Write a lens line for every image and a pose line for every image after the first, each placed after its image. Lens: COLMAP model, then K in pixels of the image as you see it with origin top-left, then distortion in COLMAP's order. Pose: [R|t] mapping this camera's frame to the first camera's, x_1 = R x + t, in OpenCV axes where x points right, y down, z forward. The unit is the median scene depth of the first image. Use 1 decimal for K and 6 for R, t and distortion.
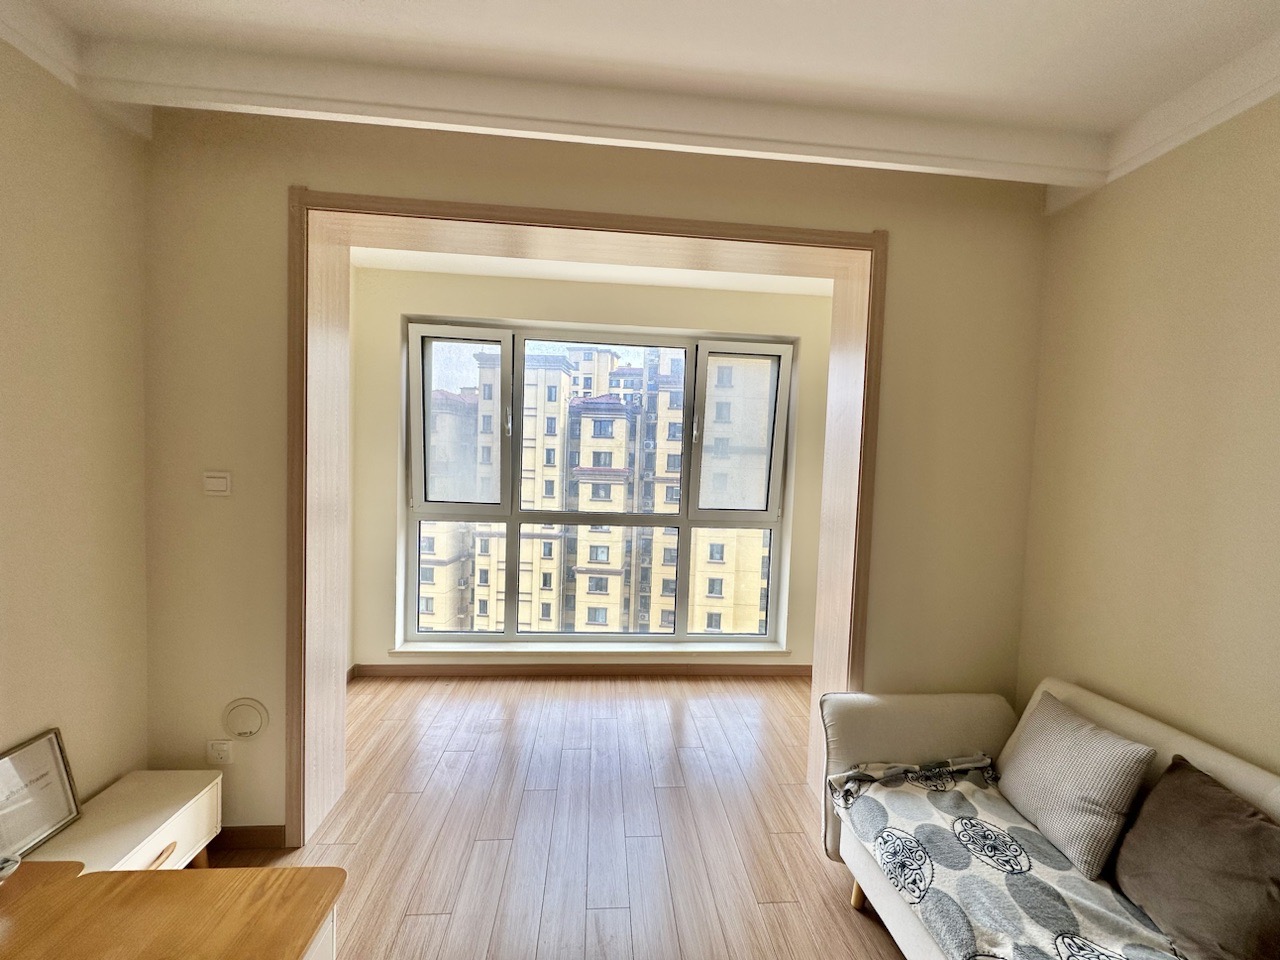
lens RADIAL K [[506.9, 0, 640.0], [0, 506.9, 480.0], [0, 0, 1]] dist [-0.000775, 0.000046]
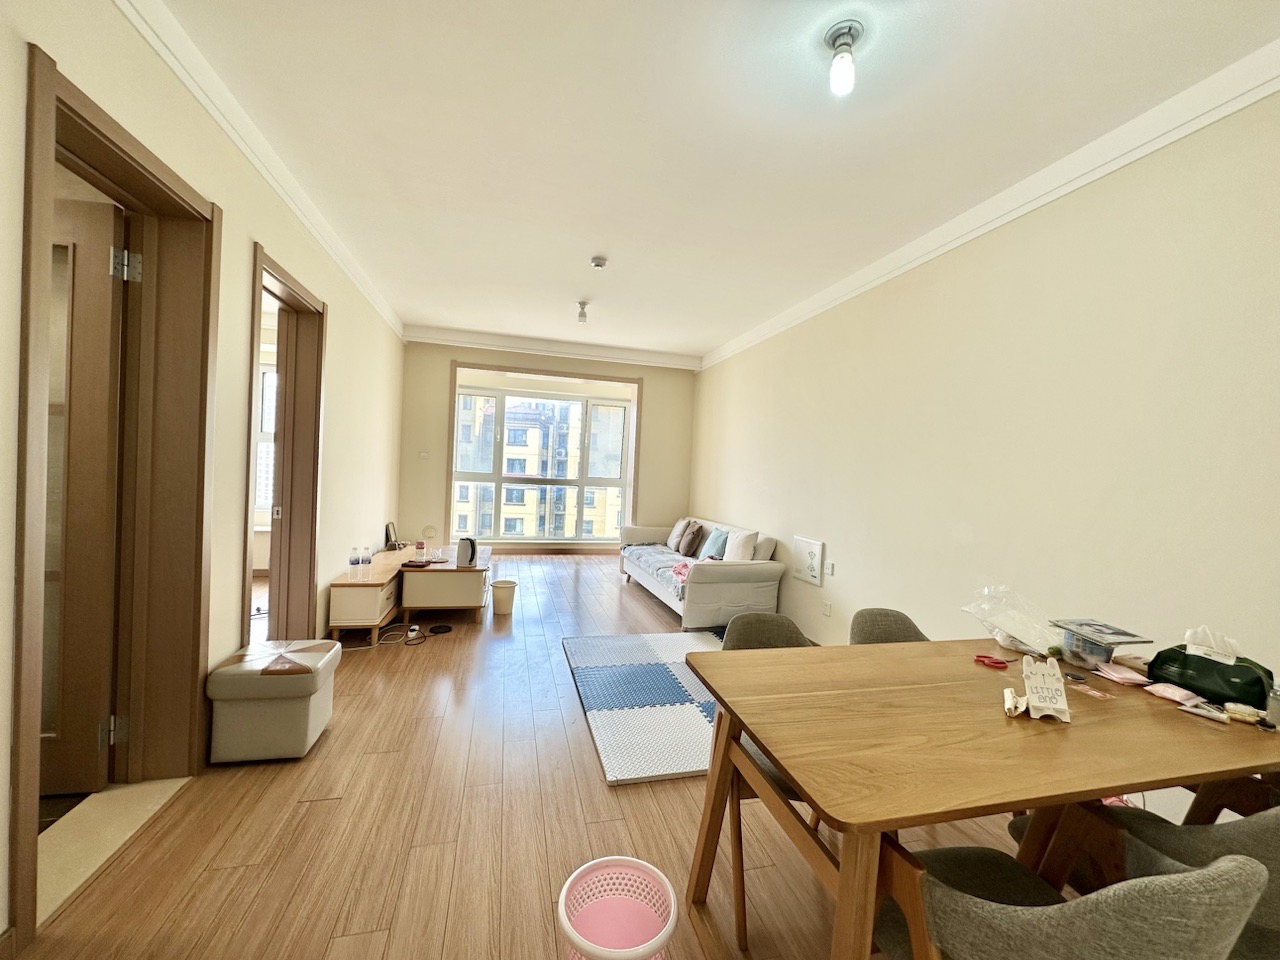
lens RADIAL K [[506.9, 0, 640.0], [0, 506.9, 480.0], [0, 0, 1]] dist [-0.000775, 0.000046]
pose [[0.984812, 0.007066, 0.173480, -0.038645], [-0.003709, 0.999800, -0.019672, 0.112137], [-0.173584, 0.018730, 0.984641, -1.148569]]
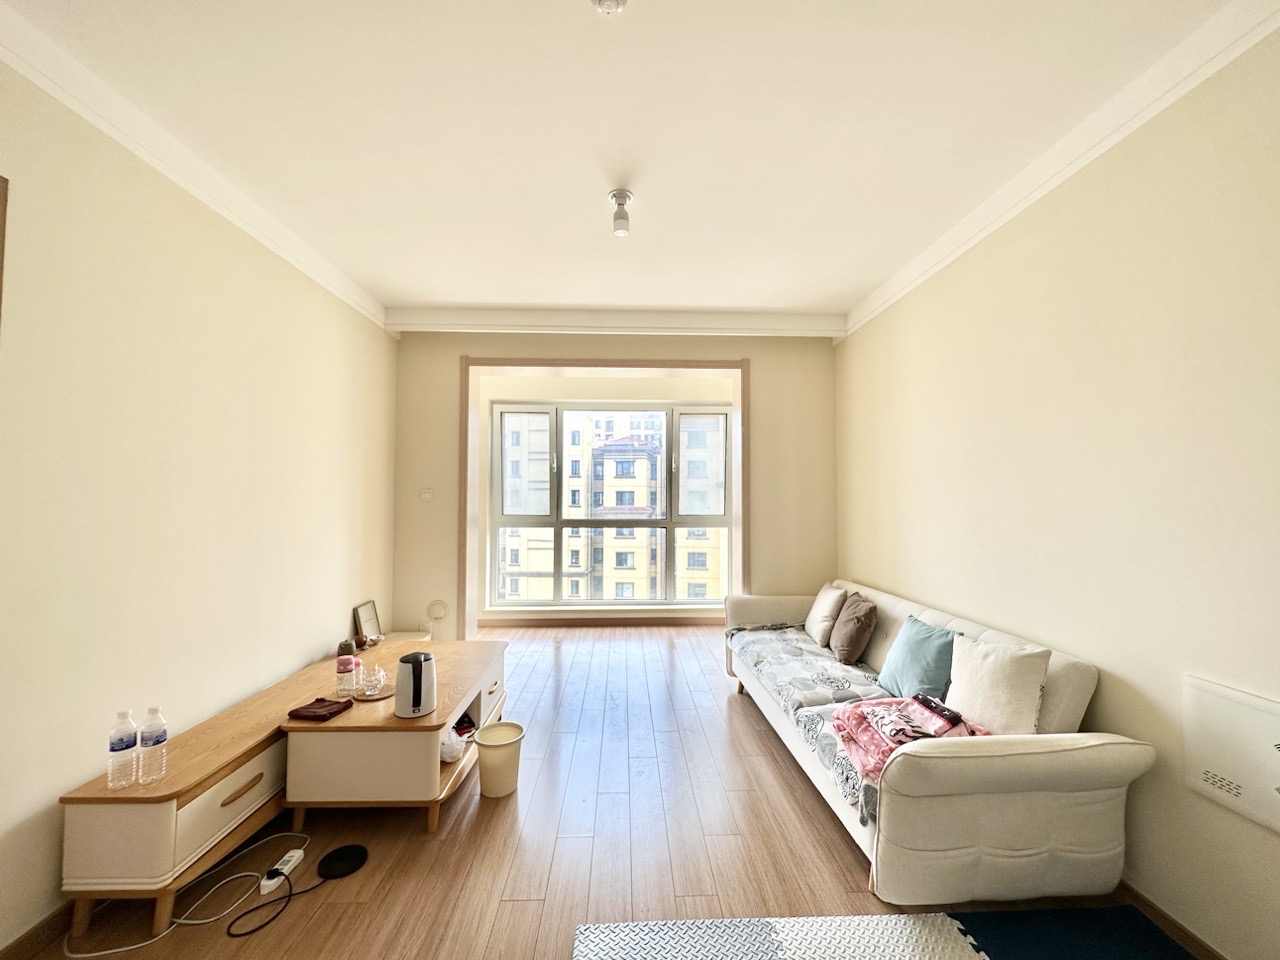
lens RADIAL K [[506.9, 0, 640.0], [0, 506.9, 480.0], [0, 0, 1]] dist [-0.000775, 0.000046]
pose [[0.998309, -0.035505, -0.046026, 0.075312], [0.031786, 0.996355, -0.079163, 0.070797], [0.048669, 0.077566, 0.995799, -0.535564]]
